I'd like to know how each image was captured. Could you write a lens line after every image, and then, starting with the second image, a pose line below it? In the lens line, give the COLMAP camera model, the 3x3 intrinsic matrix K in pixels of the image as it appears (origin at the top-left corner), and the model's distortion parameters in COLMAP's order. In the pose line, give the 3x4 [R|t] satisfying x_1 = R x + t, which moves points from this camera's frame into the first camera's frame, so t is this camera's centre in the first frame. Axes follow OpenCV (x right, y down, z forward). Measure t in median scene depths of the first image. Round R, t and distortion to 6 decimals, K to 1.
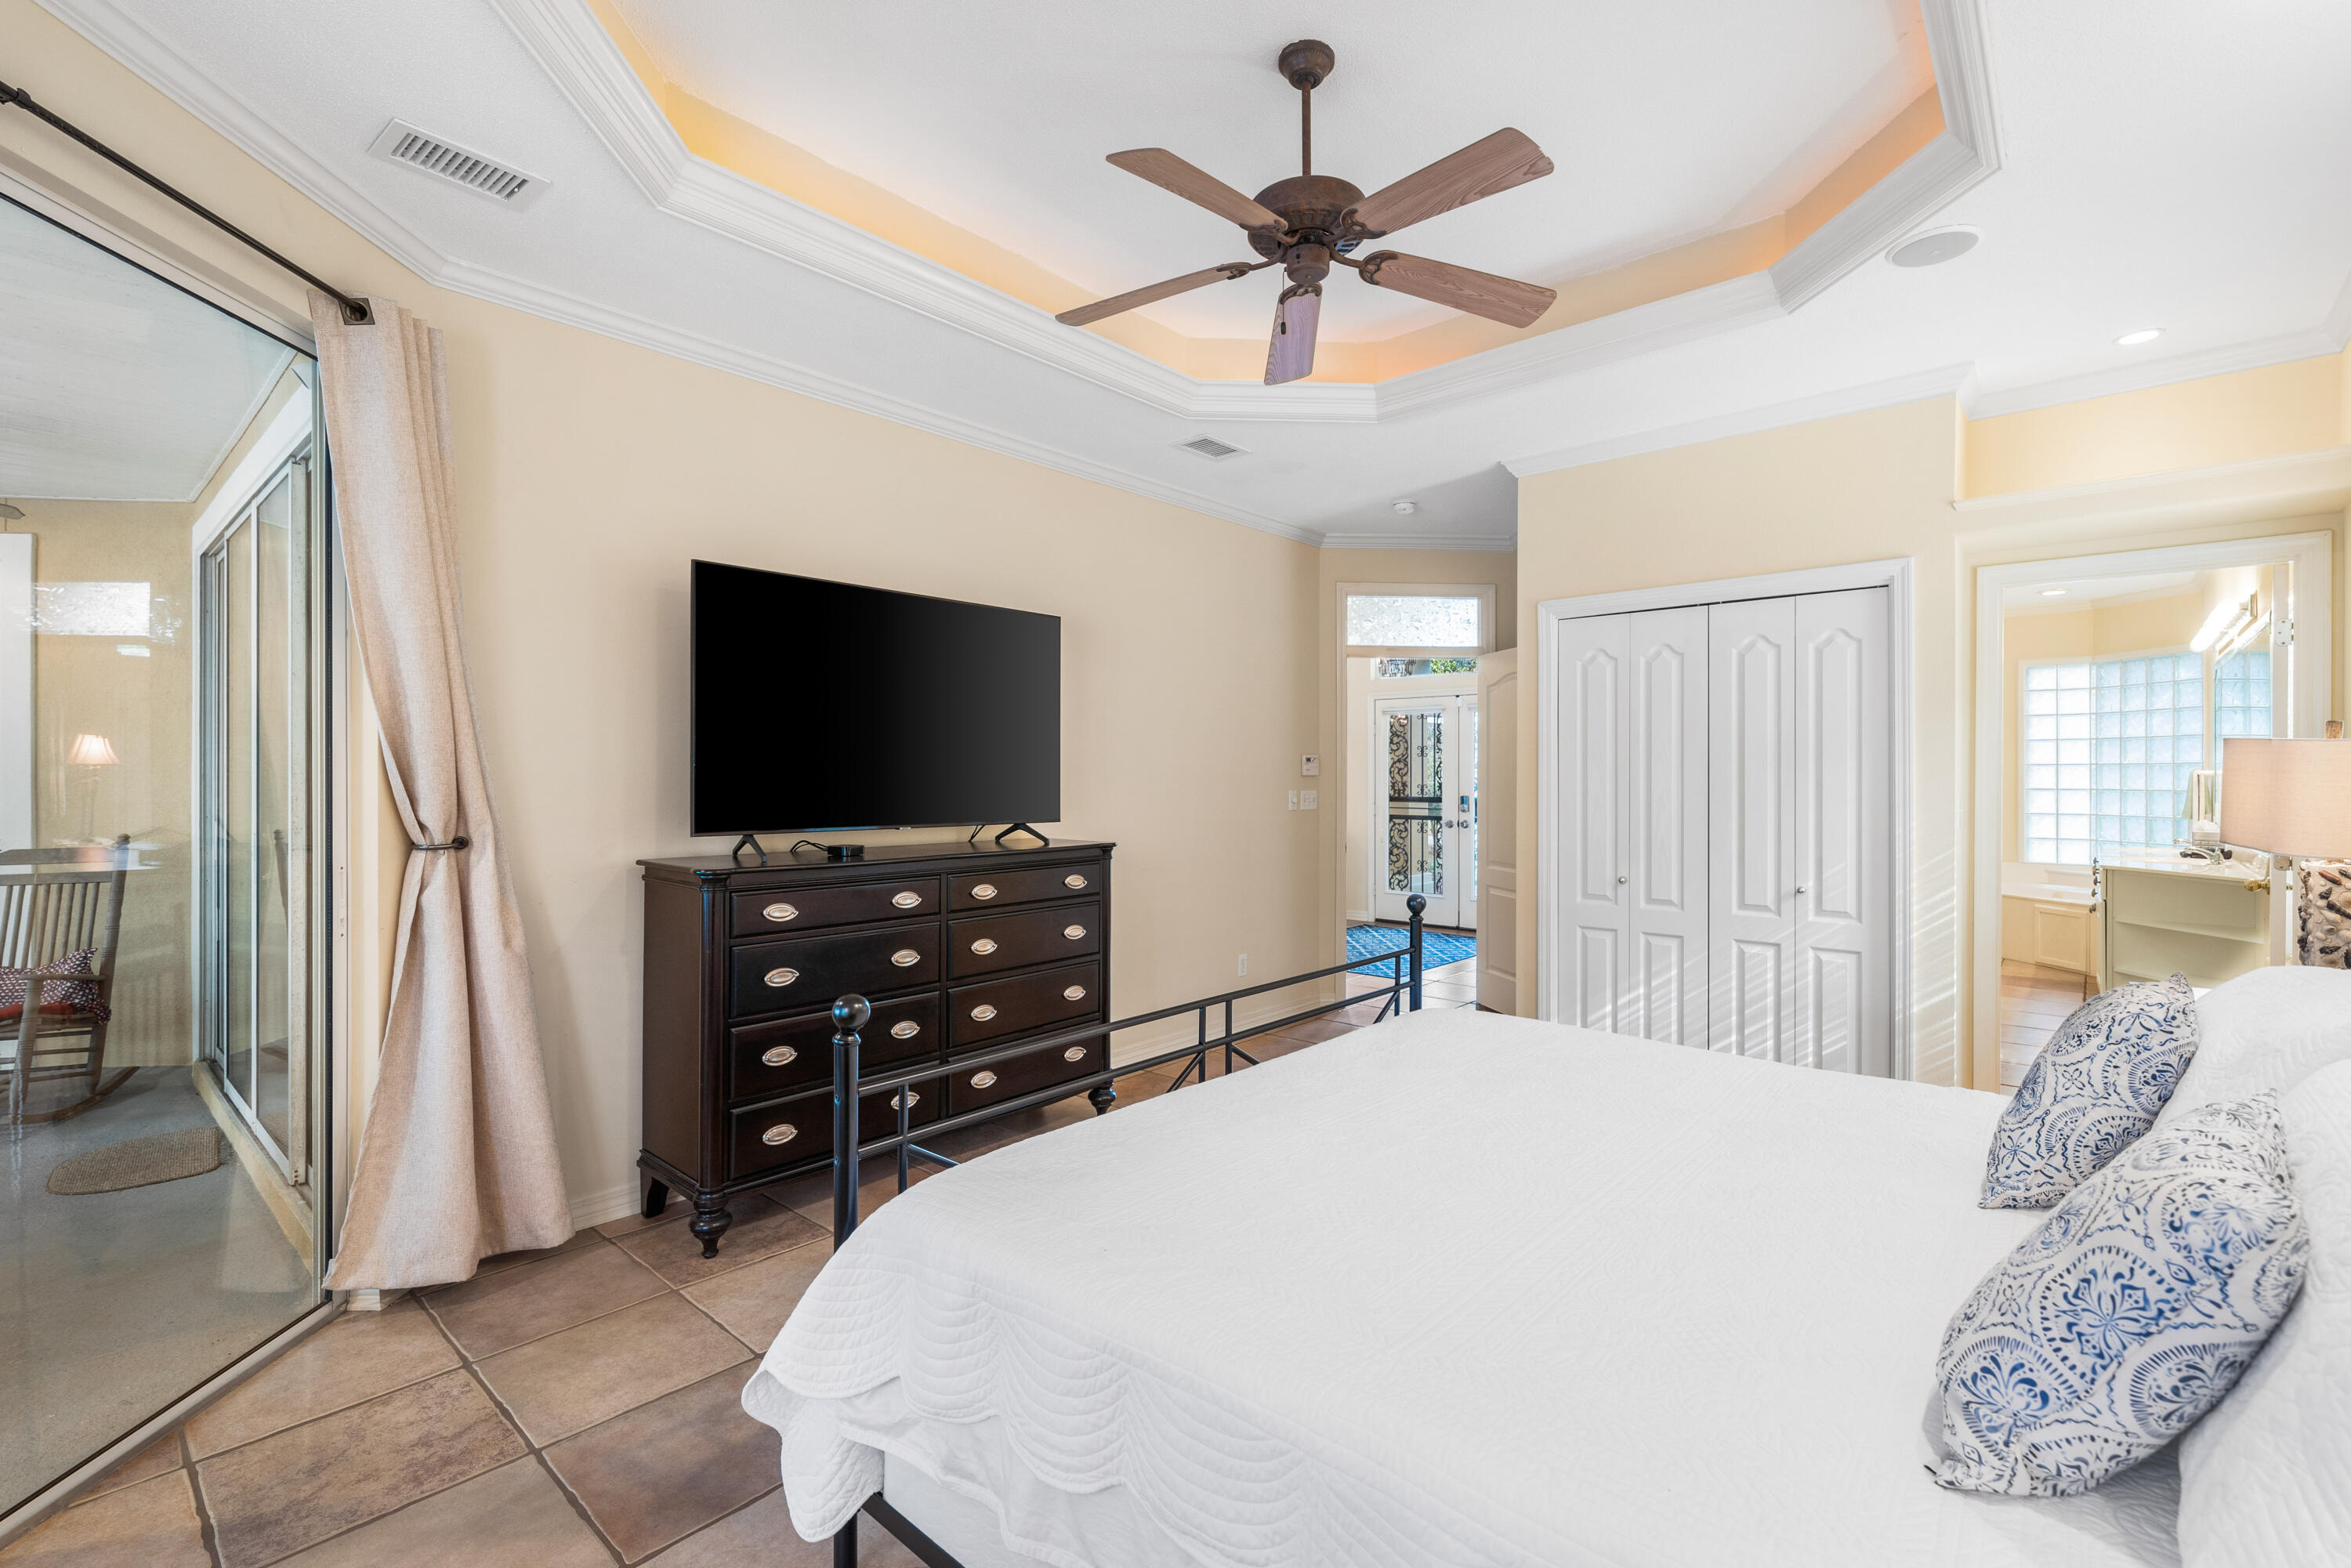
lens RADIAL K [[1034.3, 0, 1187.5], [0, 1034.3, 774.5], [0, 0, 1]] dist [-0.003257, -0.000515]
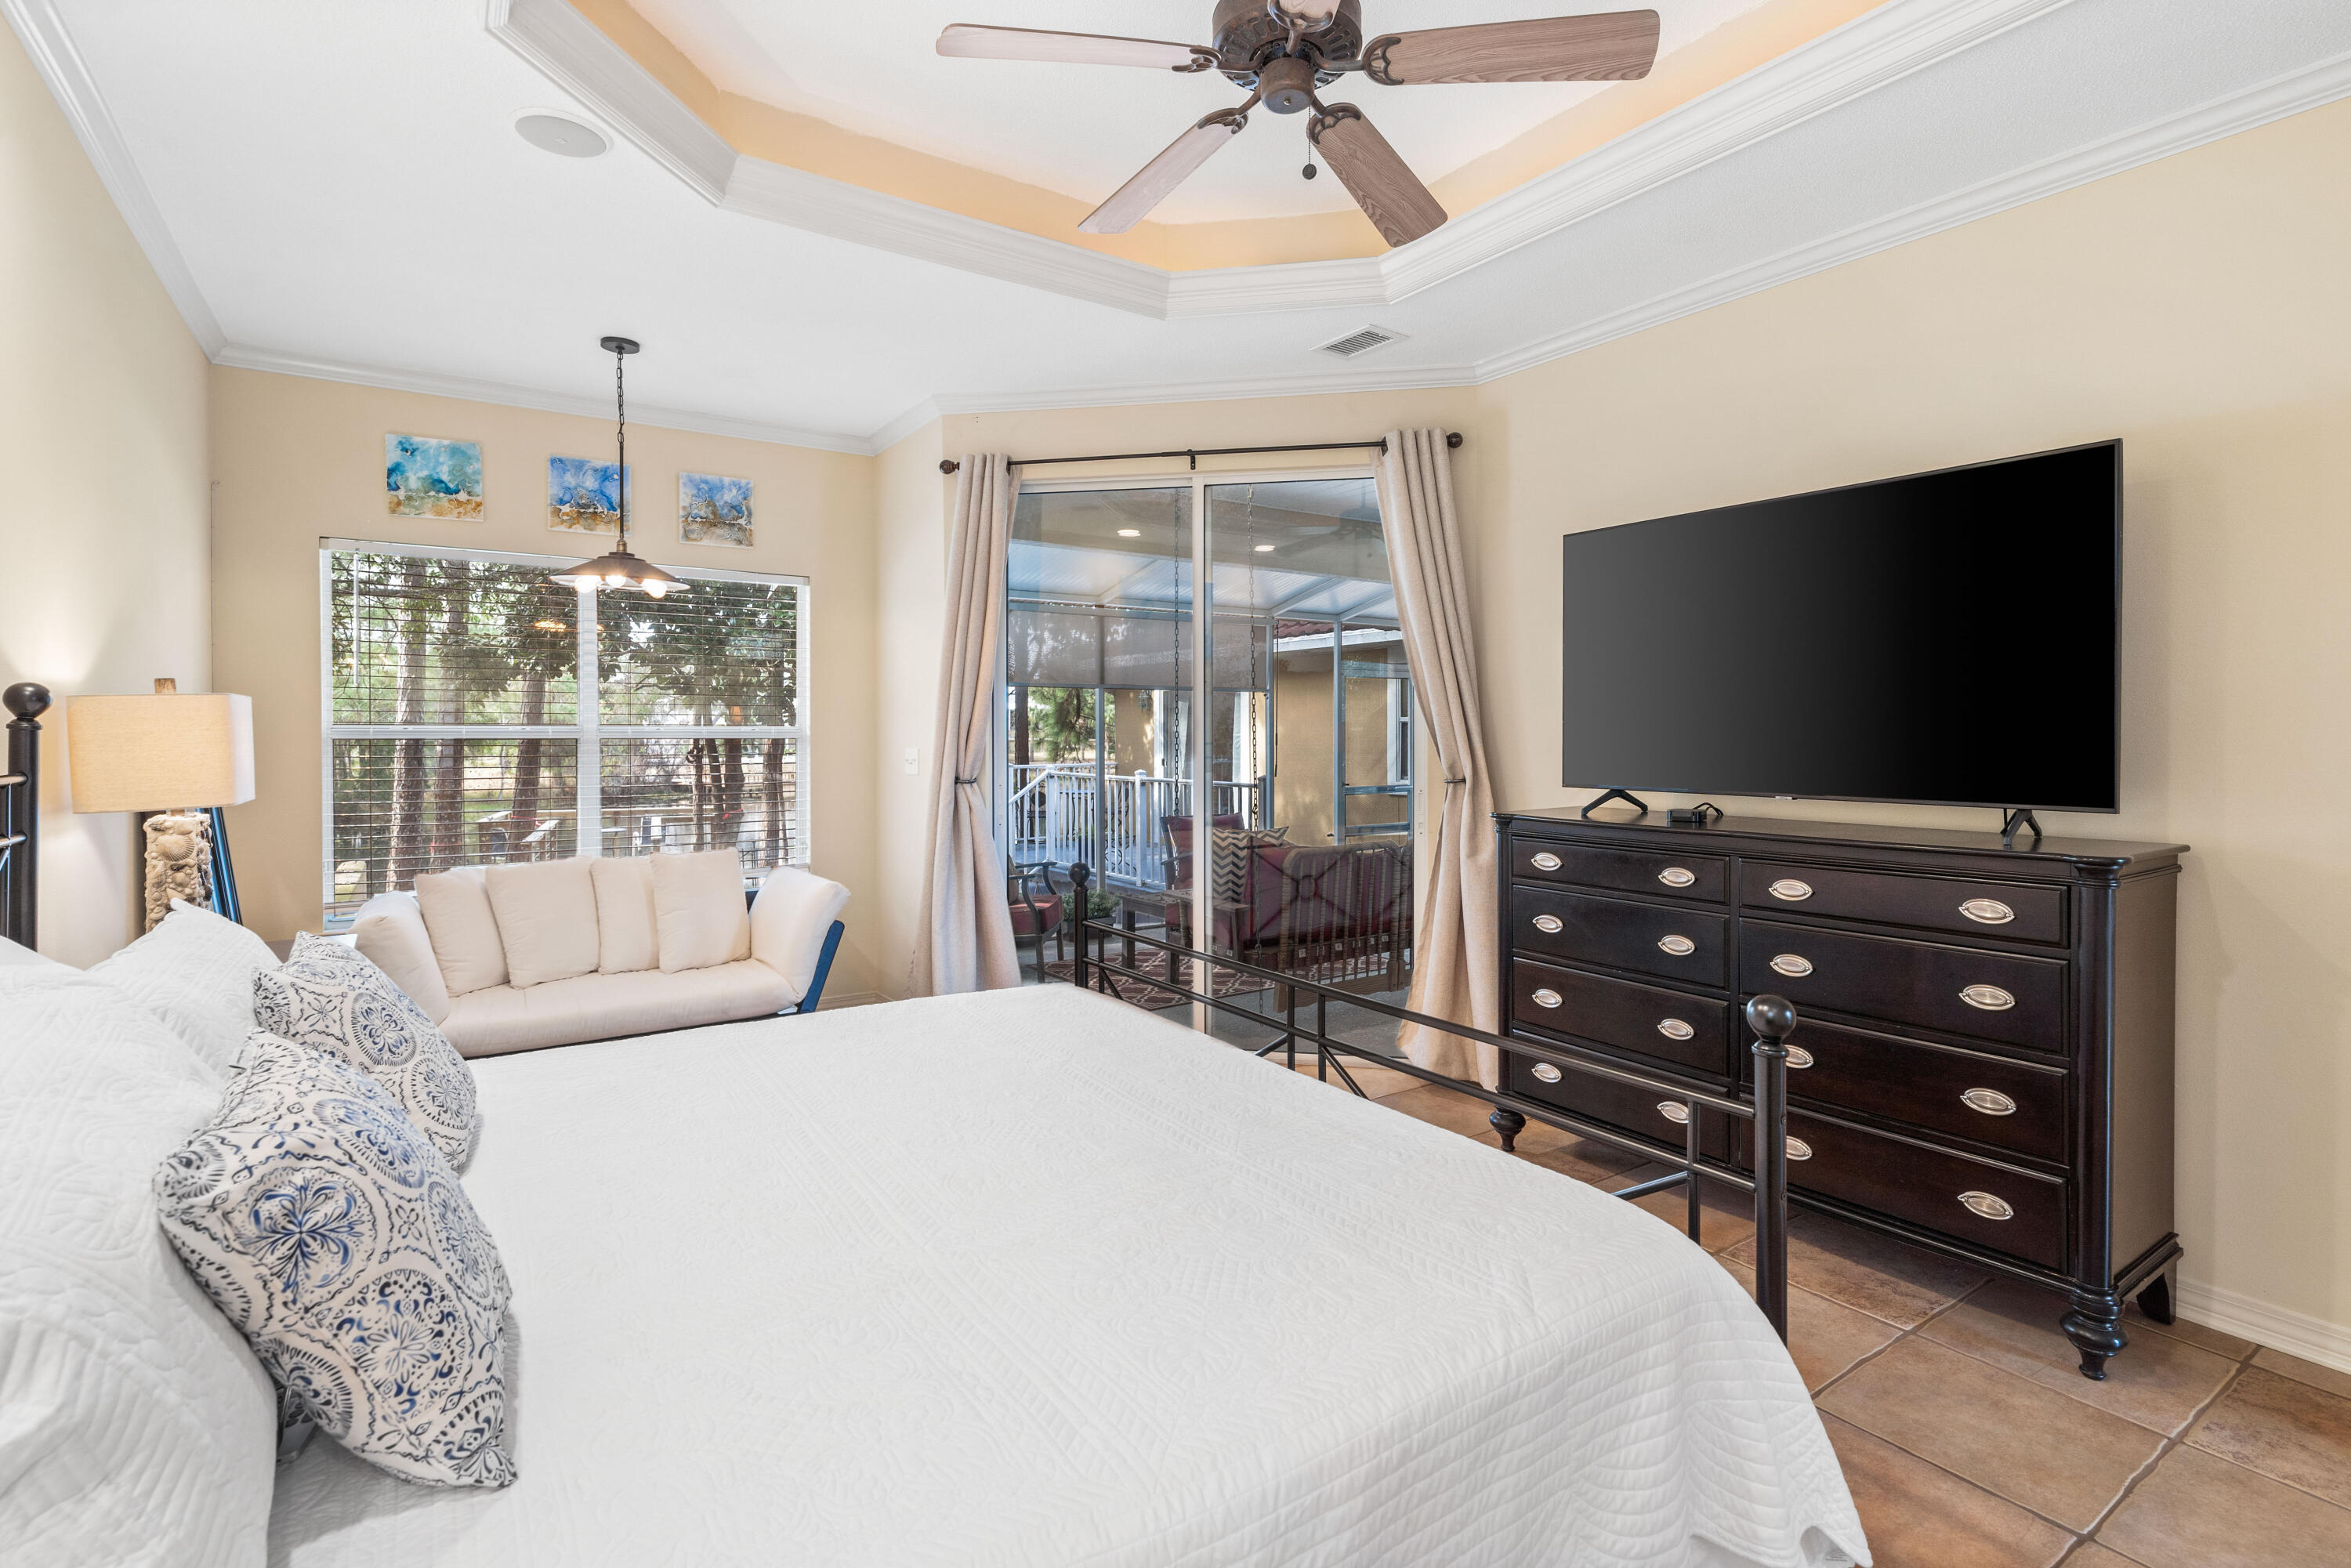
lens RADIAL K [[1091.6, 0, 1177.8], [0, 1091.6, 704.3], [0, 0, 1]] dist [0.001192, 0.000204]
pose [[-0.216192, -0.030209, -0.975883, 0.641300], [0.003696, 0.999489, -0.031759, 0.005459], [0.976344, -0.010473, -0.215970, 0.731007]]
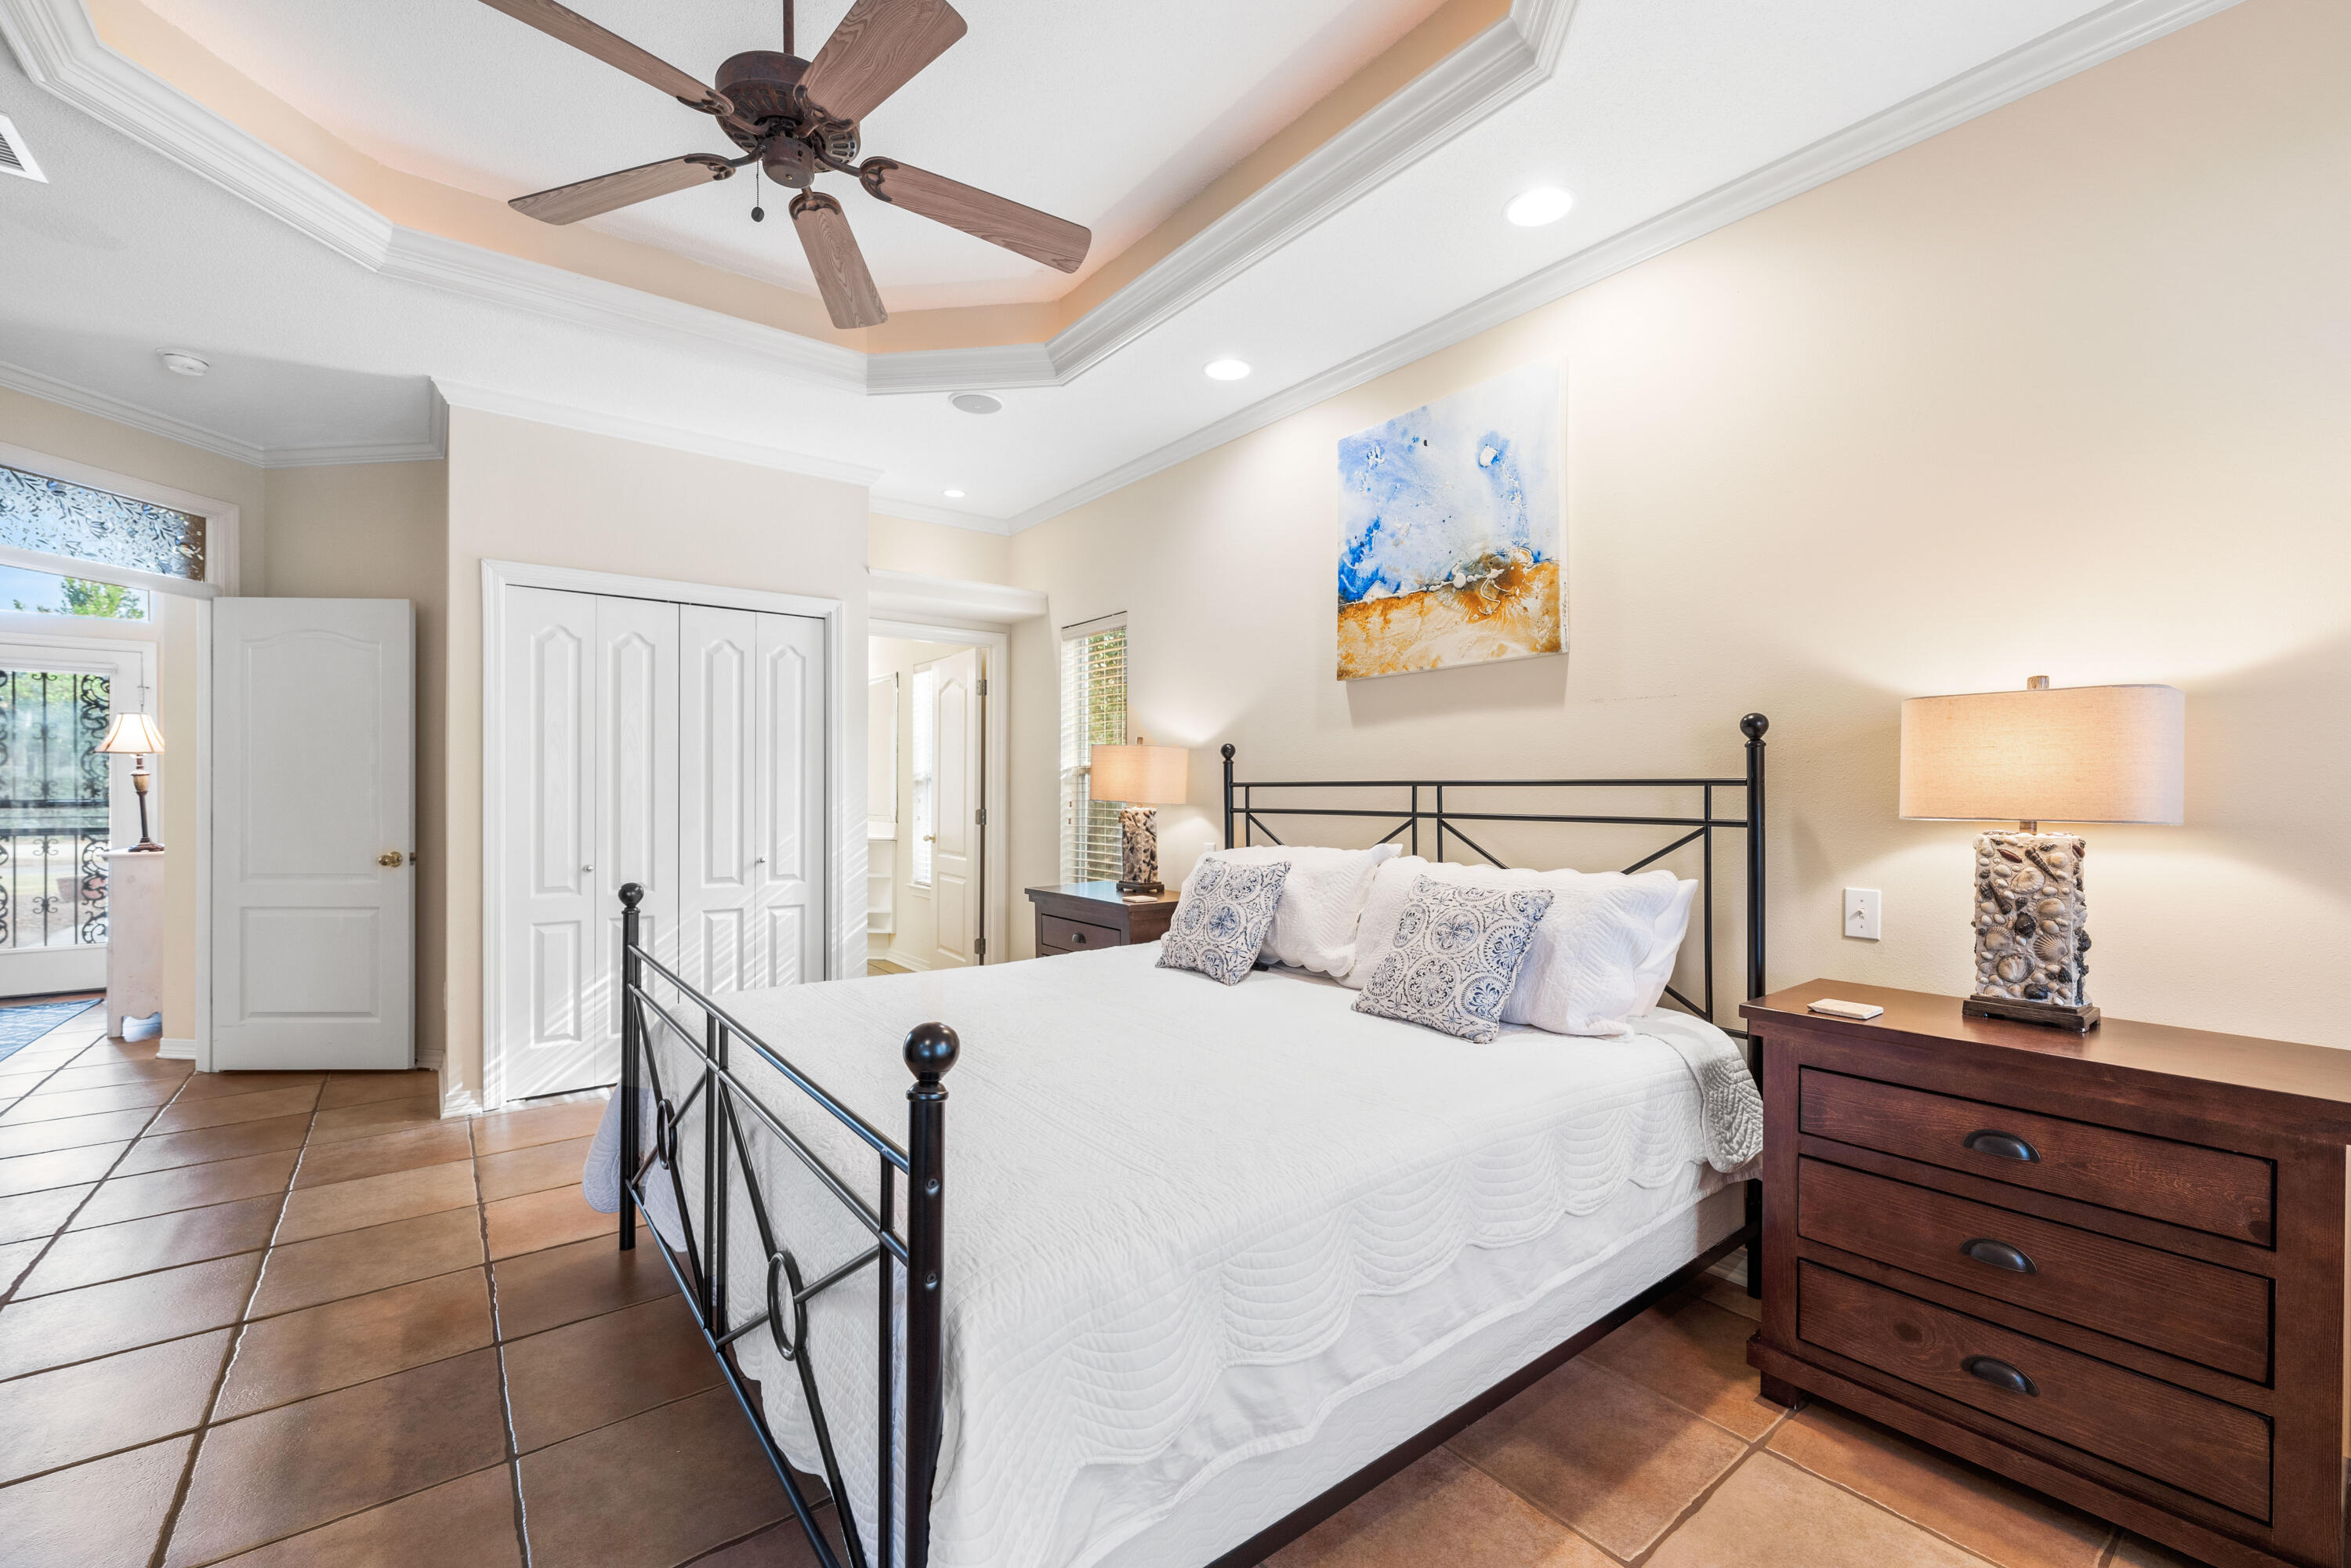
lens RADIAL K [[958.9, 0, 1162.6], [0, 958.9, 792.8], [0, 0, 1]] dist [-0.000298, -0.000029]
pose [[0.196622, -0.002713, 0.980476, -0.436876], [-0.005936, 0.999975, 0.003957, 0.029780], [-0.980461, -0.006598, 0.196601, 0.359938]]
